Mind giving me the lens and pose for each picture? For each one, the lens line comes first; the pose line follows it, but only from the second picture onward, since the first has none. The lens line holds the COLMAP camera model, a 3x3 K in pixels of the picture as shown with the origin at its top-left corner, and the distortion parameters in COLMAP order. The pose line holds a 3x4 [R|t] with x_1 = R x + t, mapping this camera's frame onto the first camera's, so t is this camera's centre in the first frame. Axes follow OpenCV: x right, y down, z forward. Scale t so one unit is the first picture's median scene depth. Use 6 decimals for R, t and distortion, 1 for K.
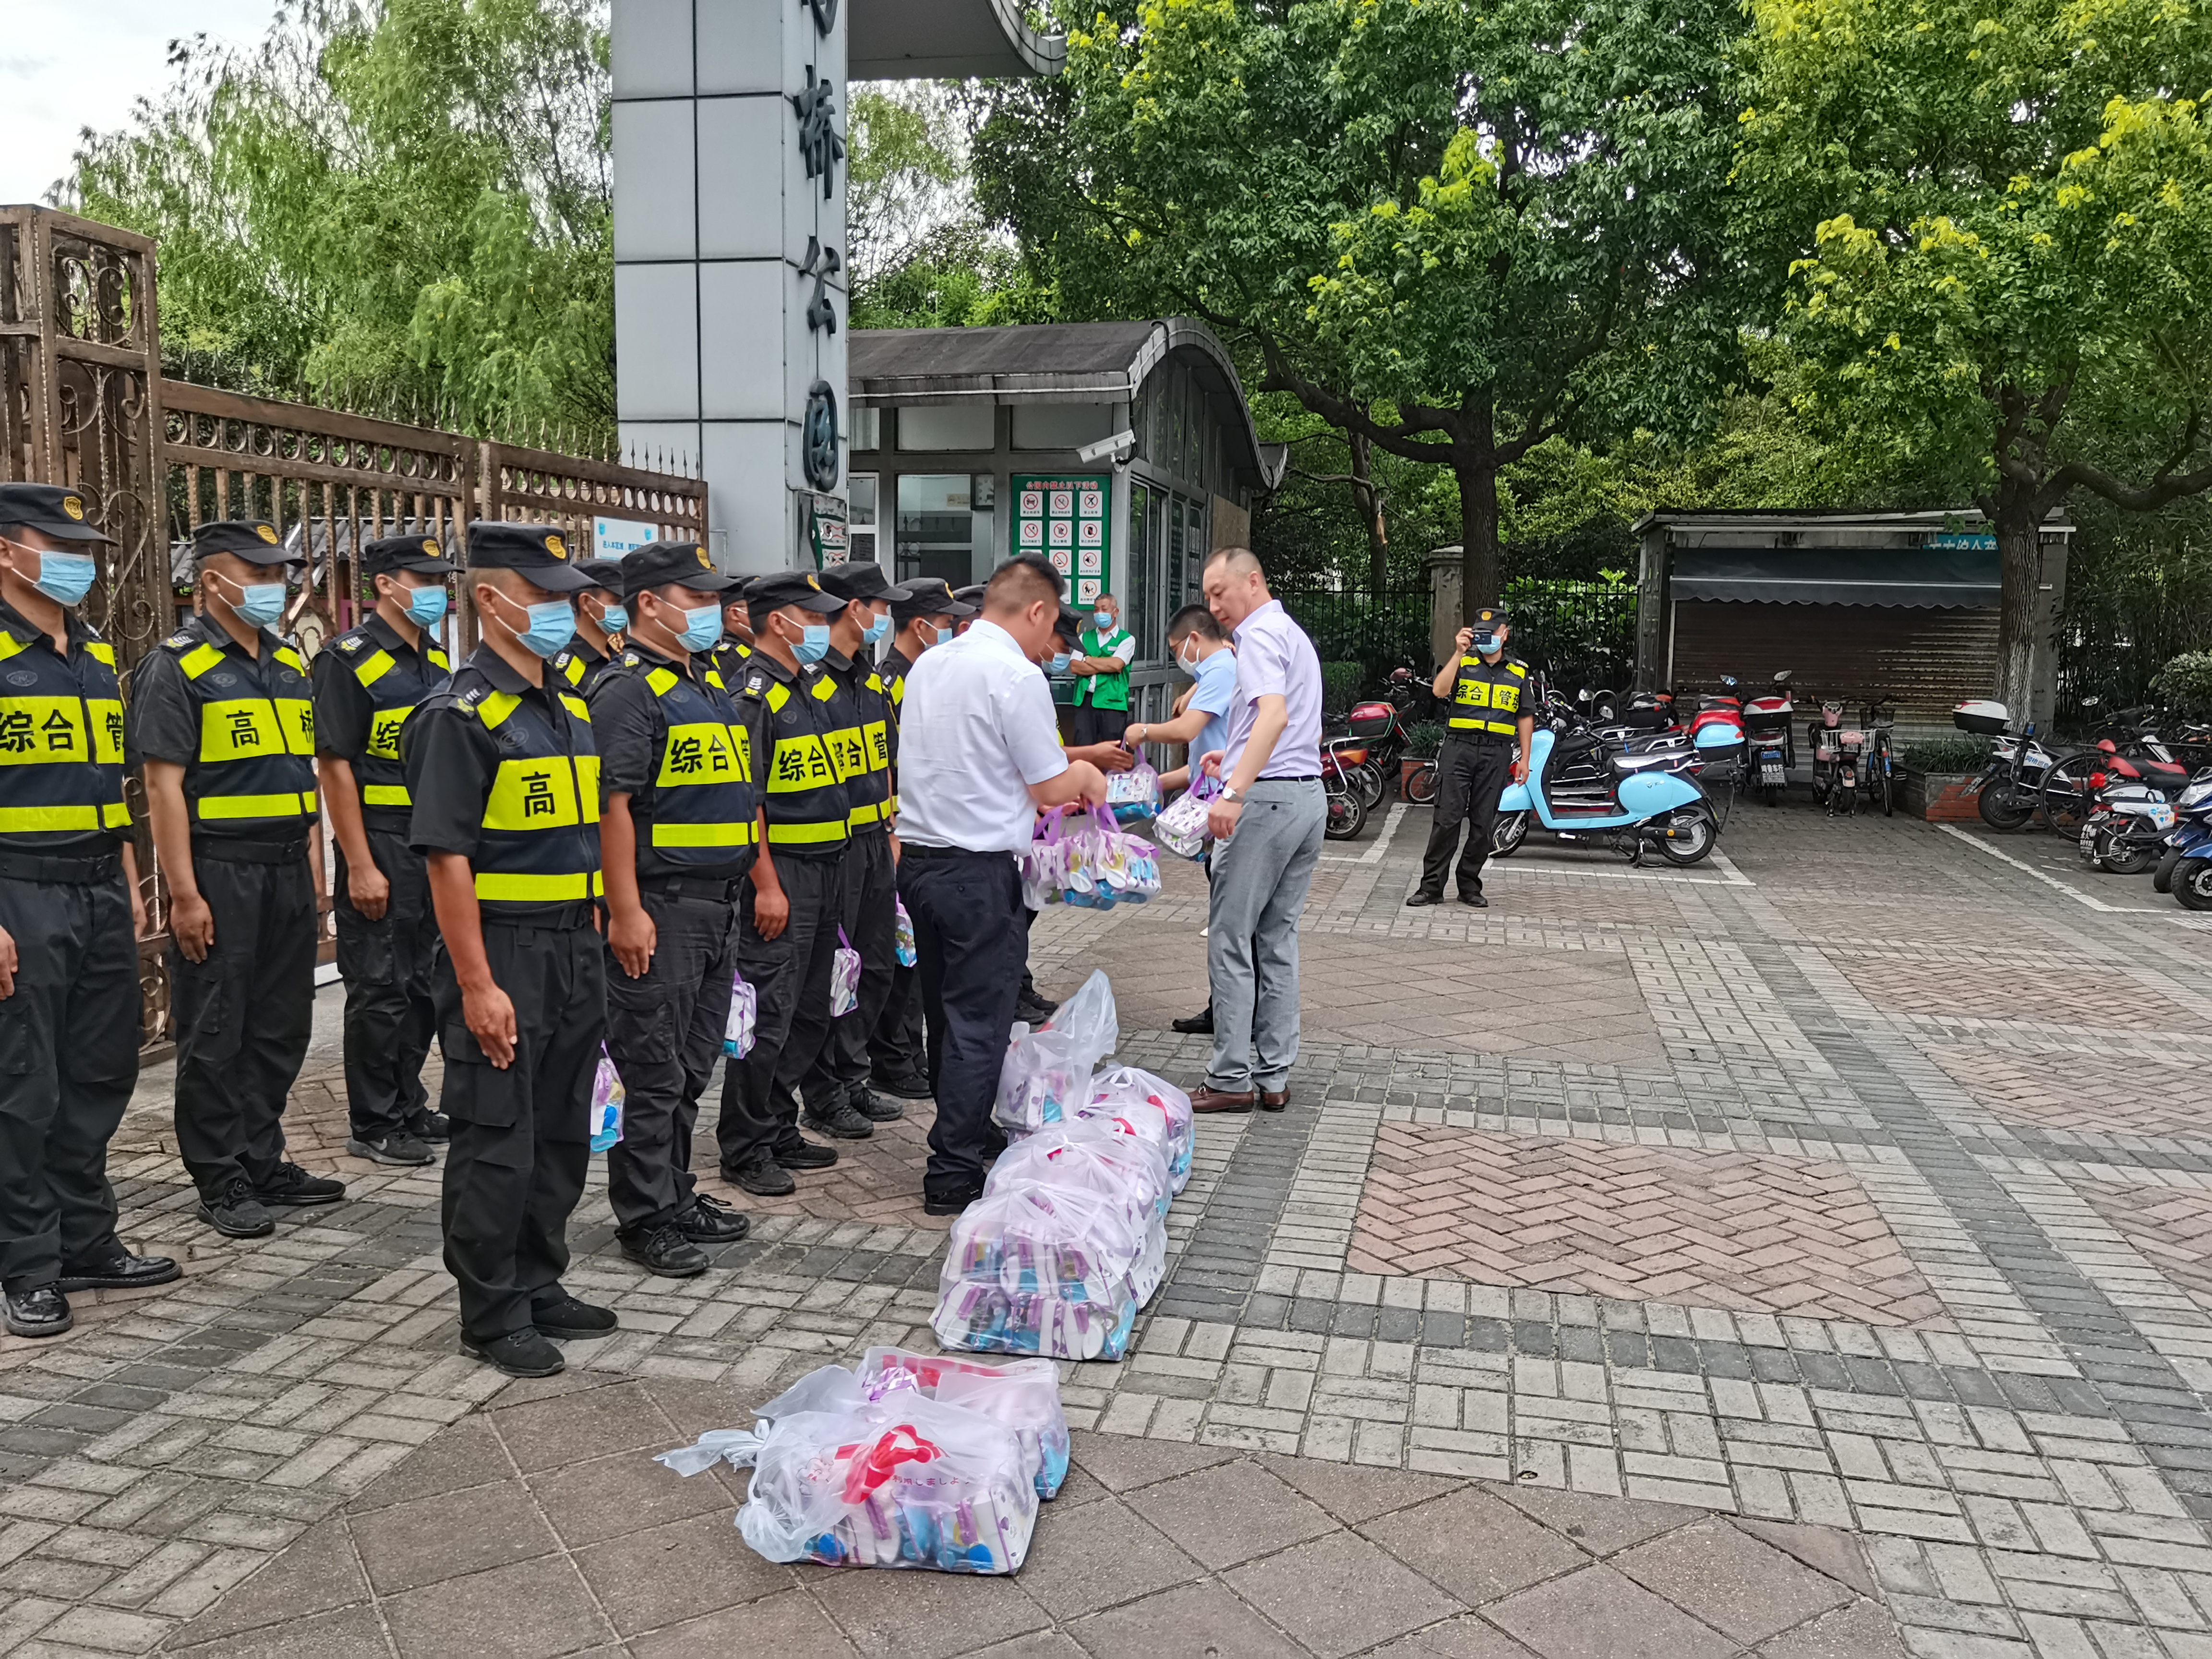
lens RADIAL K [[1768.1, 0, 1057.8], [0, 1768.1, 786.1], [0, 0, 1]] dist [0.029662, -0.035400]
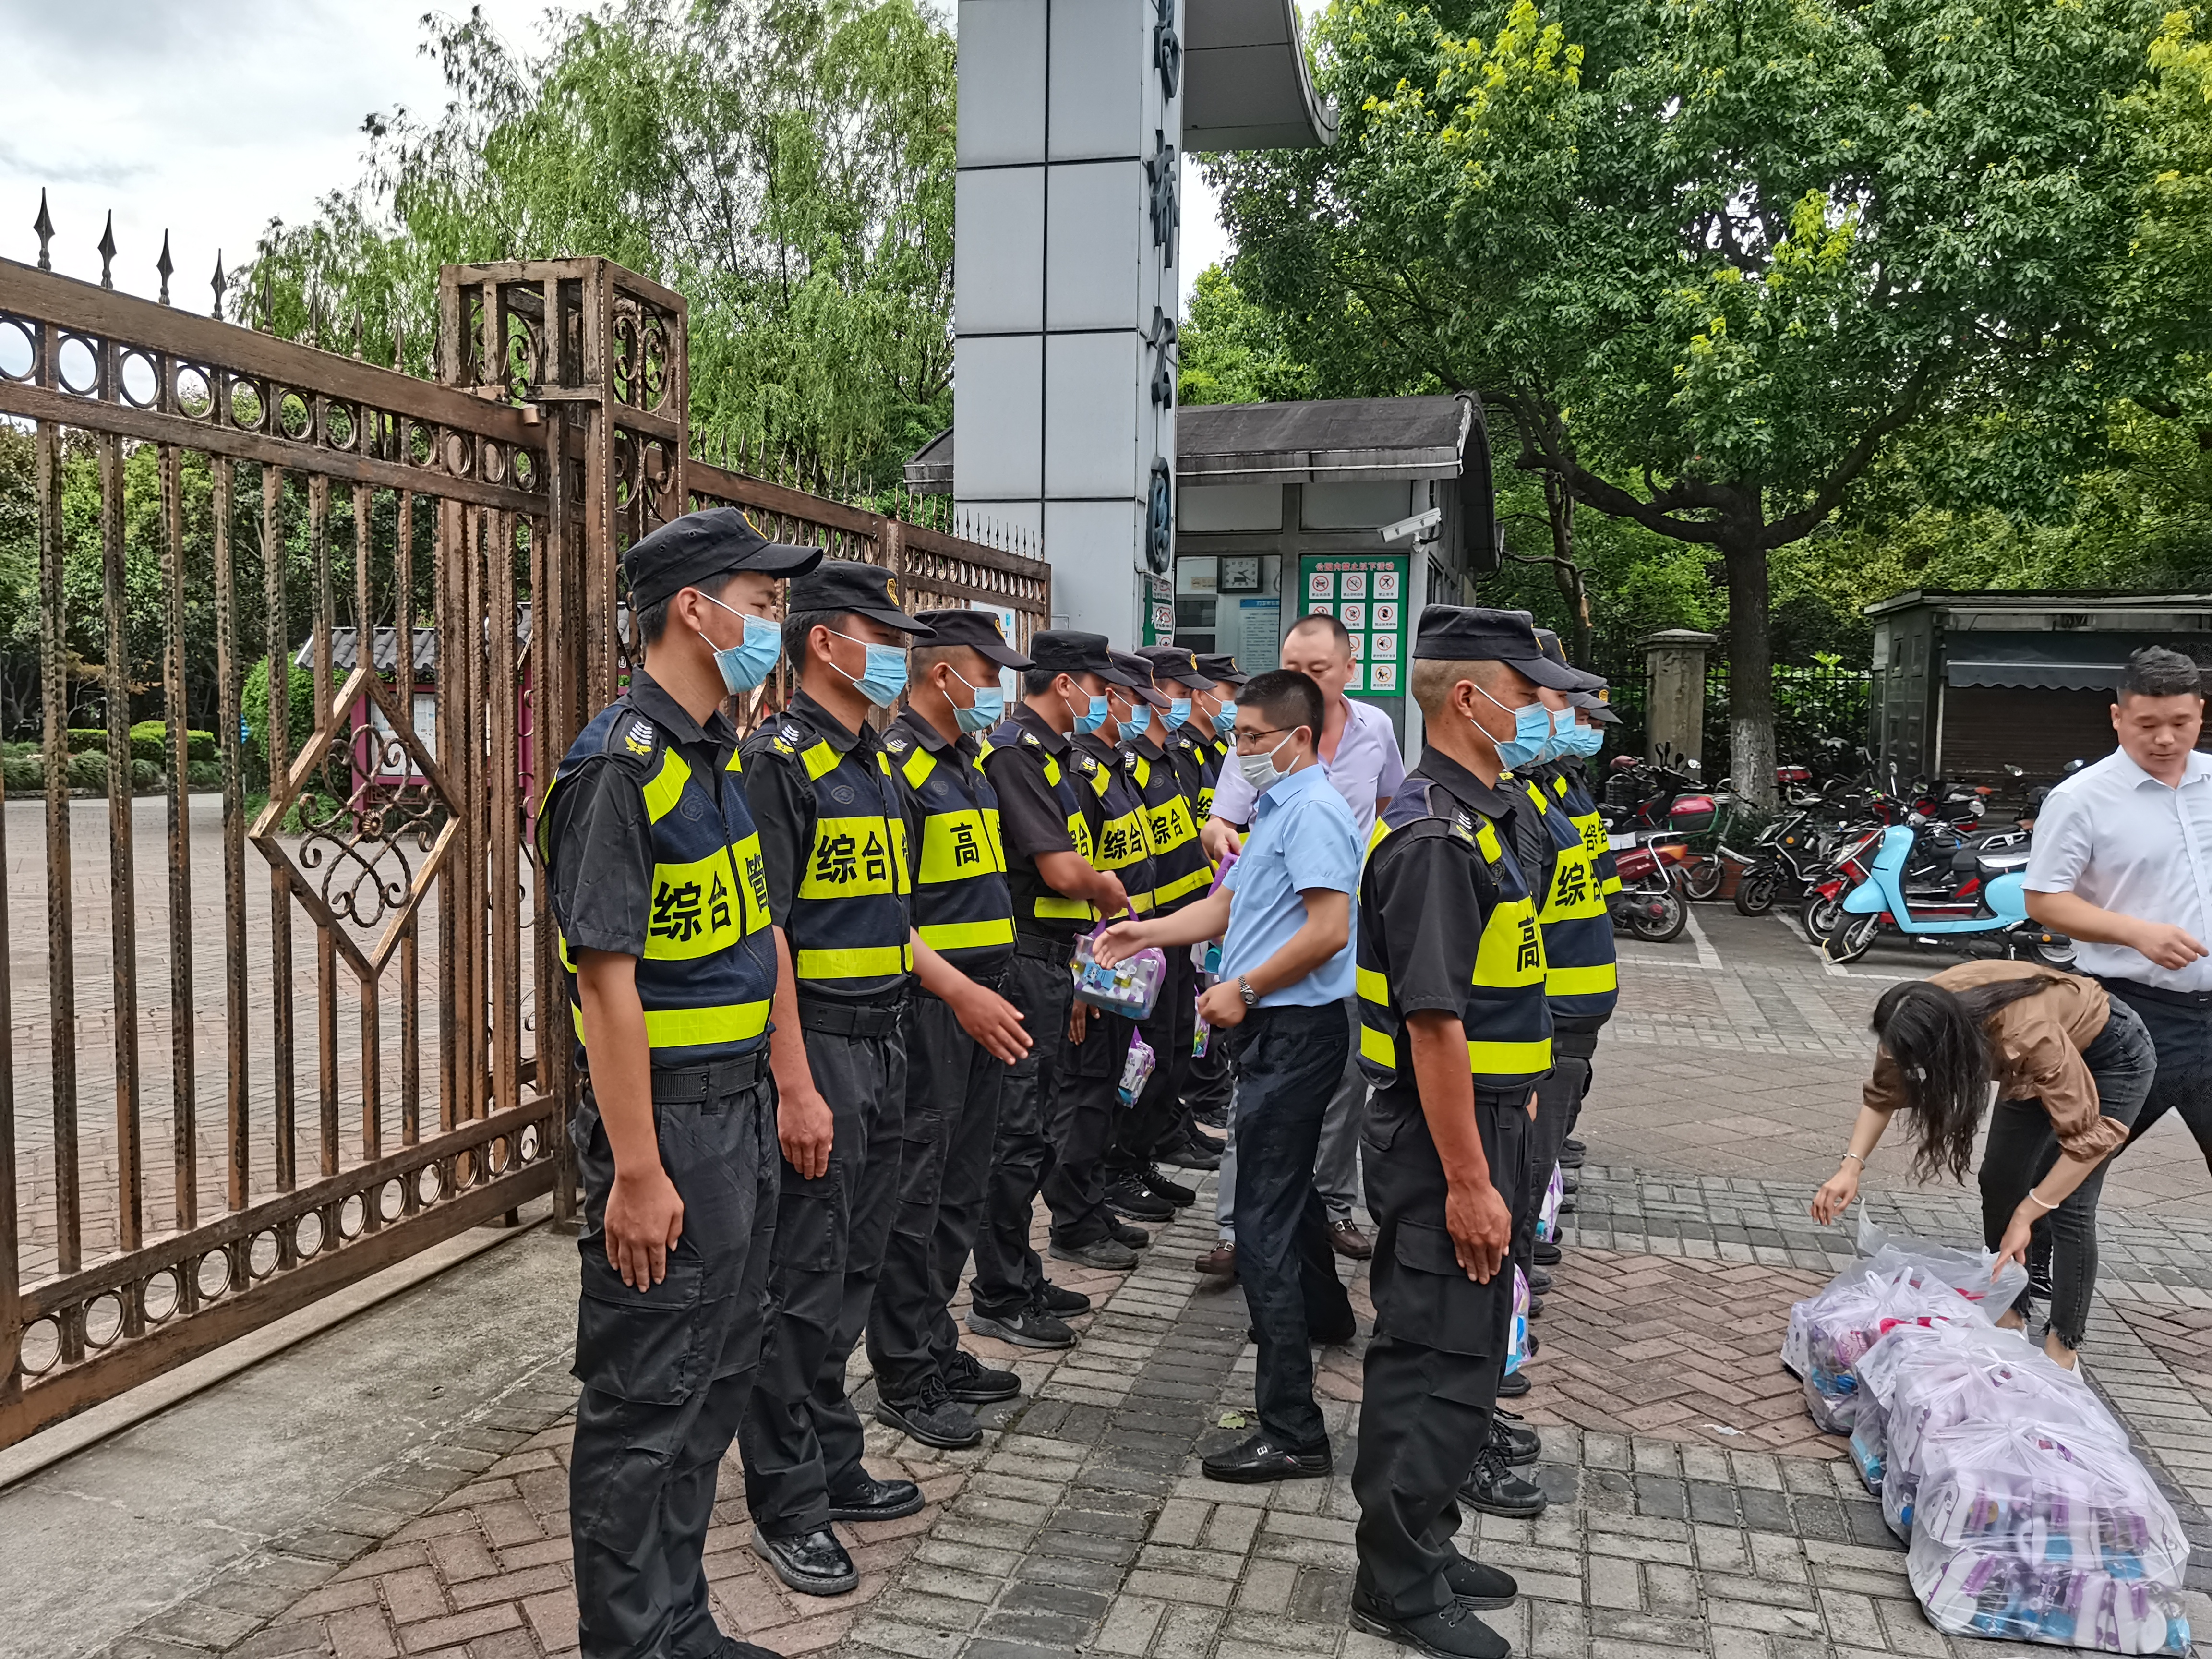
lens RADIAL K [[1768.1, 0, 1057.8], [0, 1768.1, 786.1], [0, 0, 1]] dist [0.029662, -0.035400]
pose [[0.999423, 0.003492, -0.033794, -0.158376], [-0.005020, 0.998964, -0.045239, -0.009638], [0.033601, 0.045382, 0.998404, 0.060072]]
